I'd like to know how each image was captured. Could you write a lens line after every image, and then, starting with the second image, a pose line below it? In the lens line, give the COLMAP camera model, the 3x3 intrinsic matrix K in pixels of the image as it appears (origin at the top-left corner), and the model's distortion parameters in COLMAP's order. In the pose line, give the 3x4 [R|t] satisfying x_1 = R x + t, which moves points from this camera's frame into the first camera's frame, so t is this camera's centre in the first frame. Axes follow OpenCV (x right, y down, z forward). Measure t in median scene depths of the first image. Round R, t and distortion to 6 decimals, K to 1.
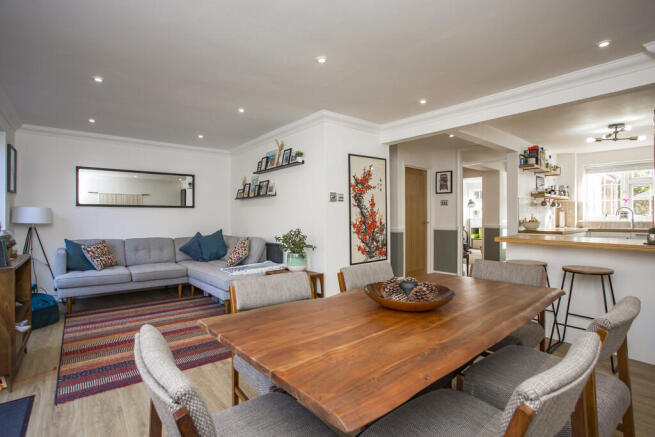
lens RADIAL K [[319.2, 0, 327.5], [0, 319.2, 218.5], [0, 0, 1]] dist [-0.075931, 0.028355]
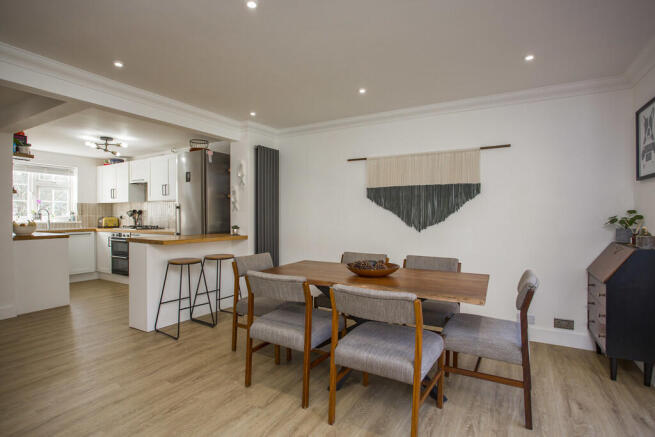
lens RADIAL K [[319.2, 0, 327.5], [0, 319.2, 218.5], [0, 0, 1]] dist [-0.075931, 0.028355]
pose [[-0.370366, -0.008996, 0.928842, -0.317858], [0.004855, 0.999921, 0.011620, -0.011251], [-0.928873, 0.008813, -0.370293, 0.487415]]
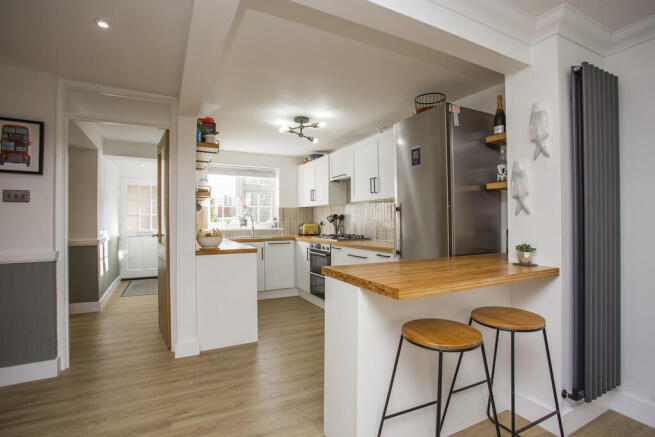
lens RADIAL K [[319.2, 0, 327.5], [0, 319.2, 218.5], [0, 0, 1]] dist [-0.075931, 0.028355]
pose [[0.200390, 0.004163, 0.979707, 0.068224], [0.009005, 0.999941, -0.006091, -0.015589], [-0.979675, 0.010043, 0.200341, 0.555034]]
